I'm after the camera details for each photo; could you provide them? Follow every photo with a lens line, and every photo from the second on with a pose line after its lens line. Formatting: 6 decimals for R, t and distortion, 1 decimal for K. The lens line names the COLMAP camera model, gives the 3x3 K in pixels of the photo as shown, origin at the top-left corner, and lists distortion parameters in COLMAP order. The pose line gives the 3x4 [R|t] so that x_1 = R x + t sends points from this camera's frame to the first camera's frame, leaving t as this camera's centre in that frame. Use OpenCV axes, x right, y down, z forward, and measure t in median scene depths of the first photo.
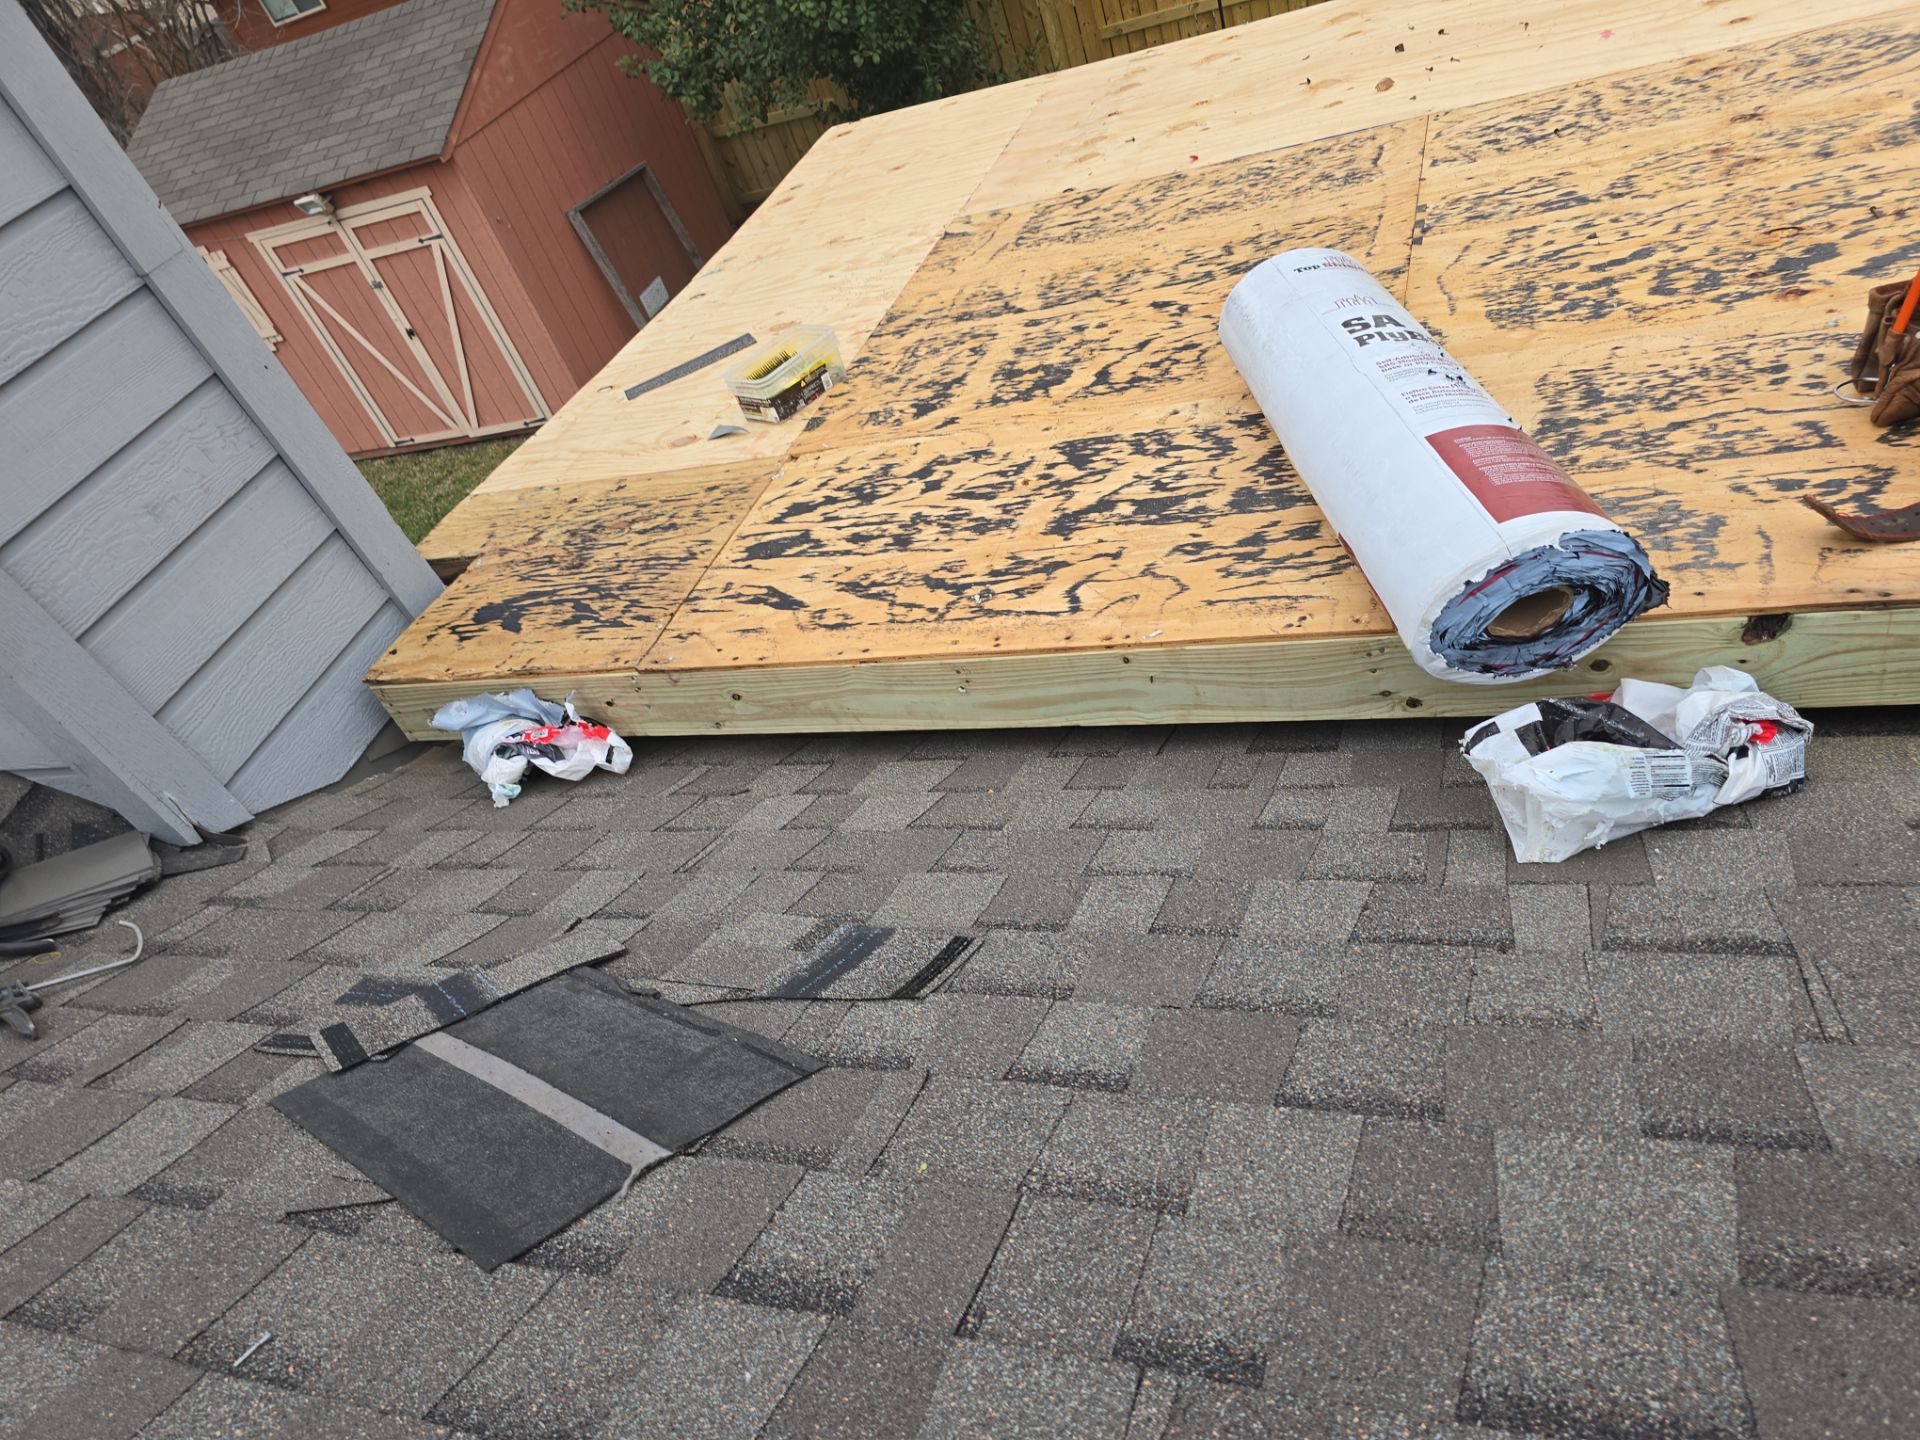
lens RADIAL K [[1295.0, 0, 969.9], [0, 1295.0, 719.1], [0, 0, 1]] dist [0.068276, -0.054773]
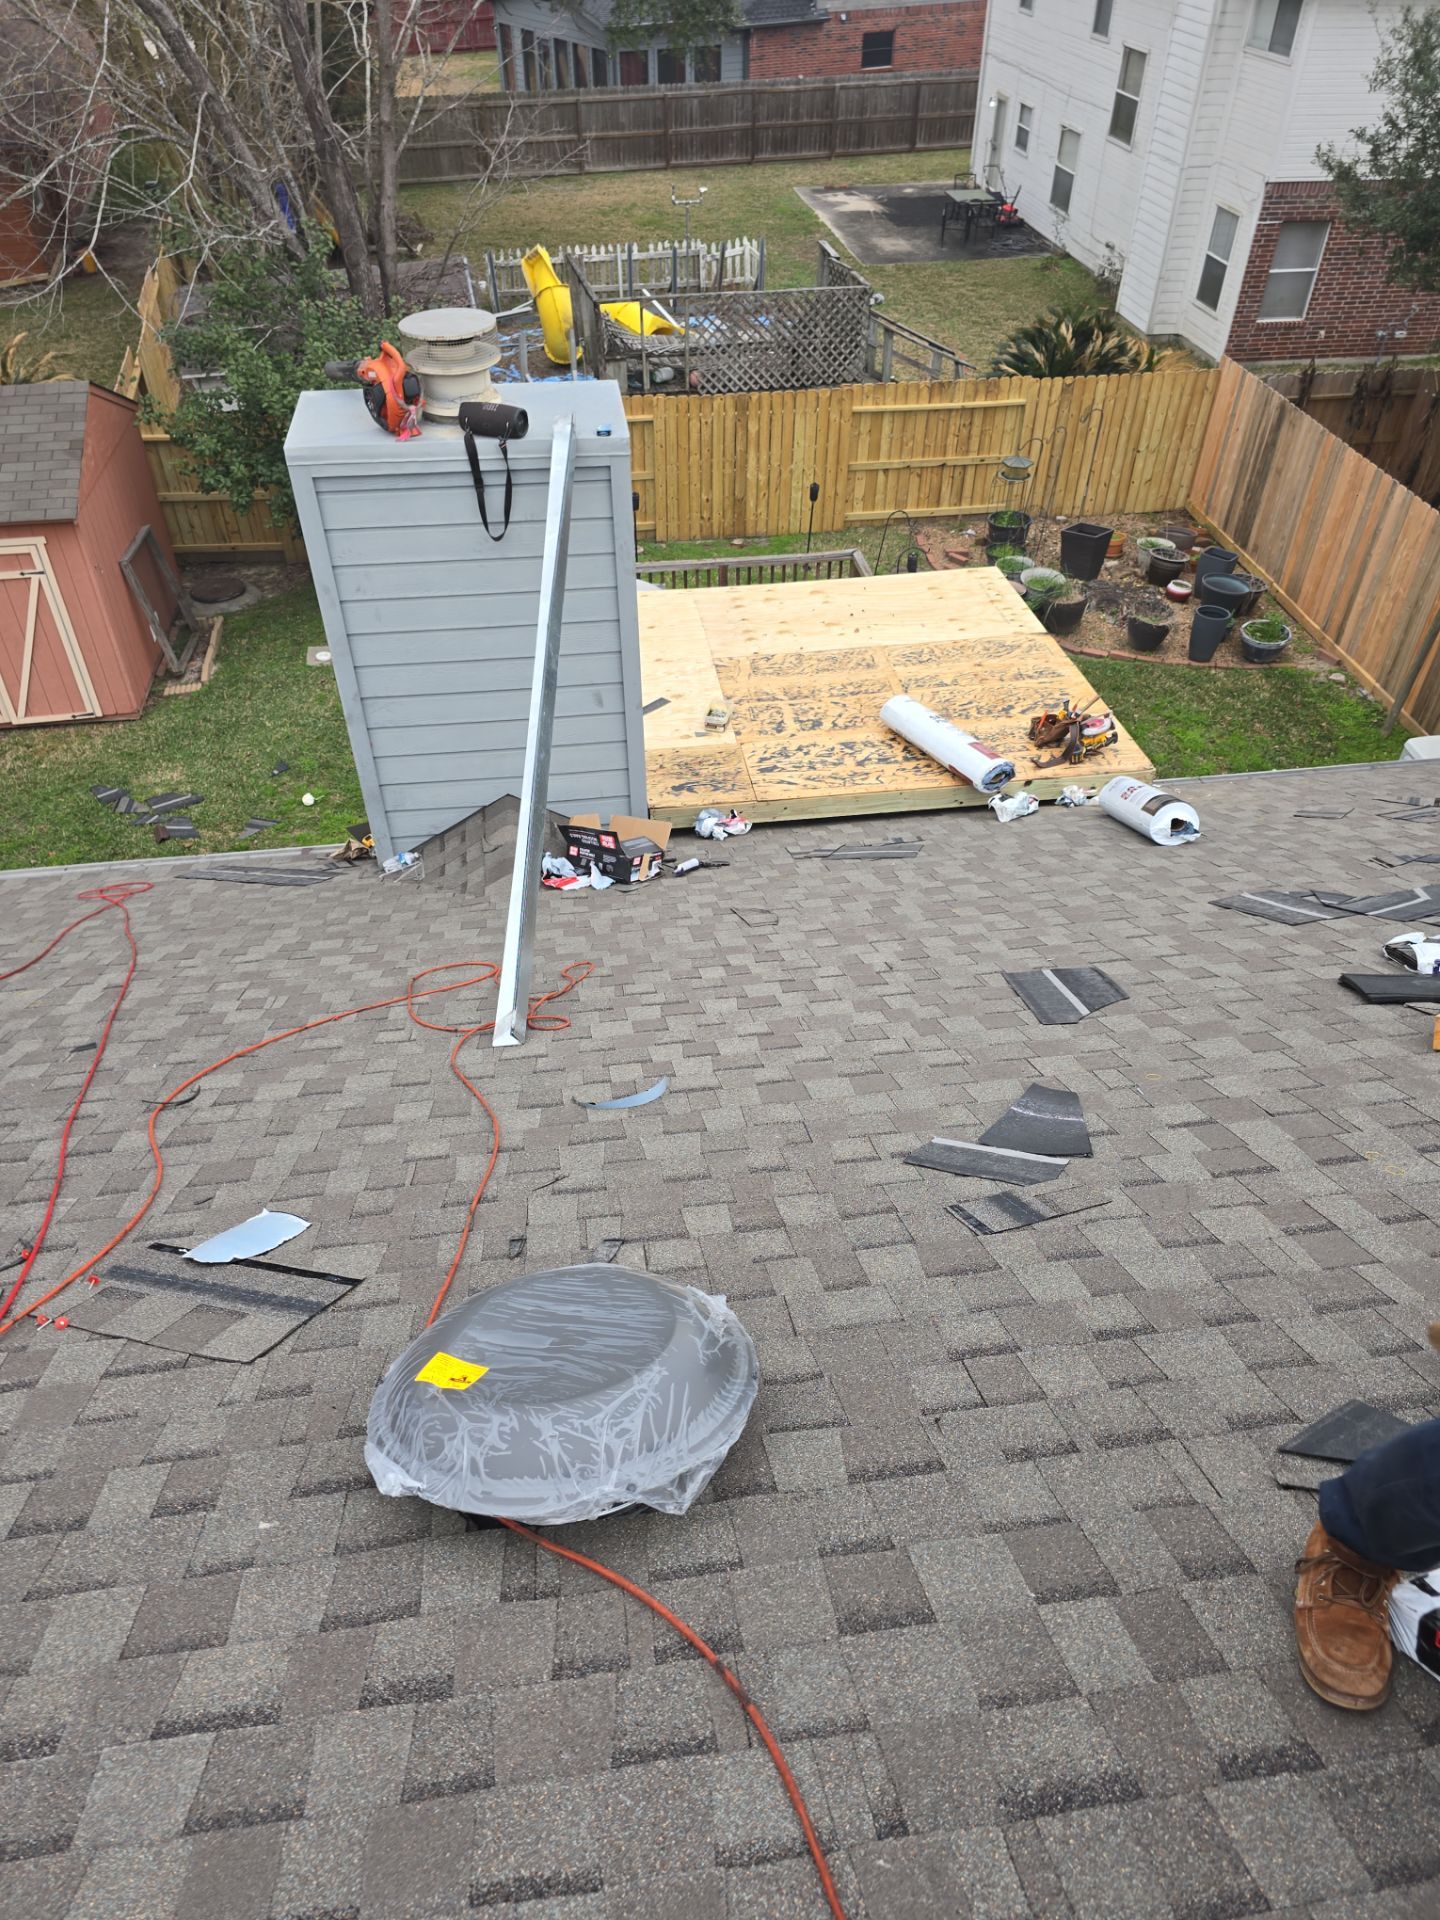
lens RADIAL K [[1295.0, 0, 725.8], [0, 1295.0, 960.1], [0, 0, 1]] dist [0.068276, -0.054773]
pose [[0.868767, -0.028790, 0.494383, -2.008548], [0.062928, 0.996634, -0.052544, 0.551641], [-0.491206, 0.076760, 0.867655, -1.890124]]
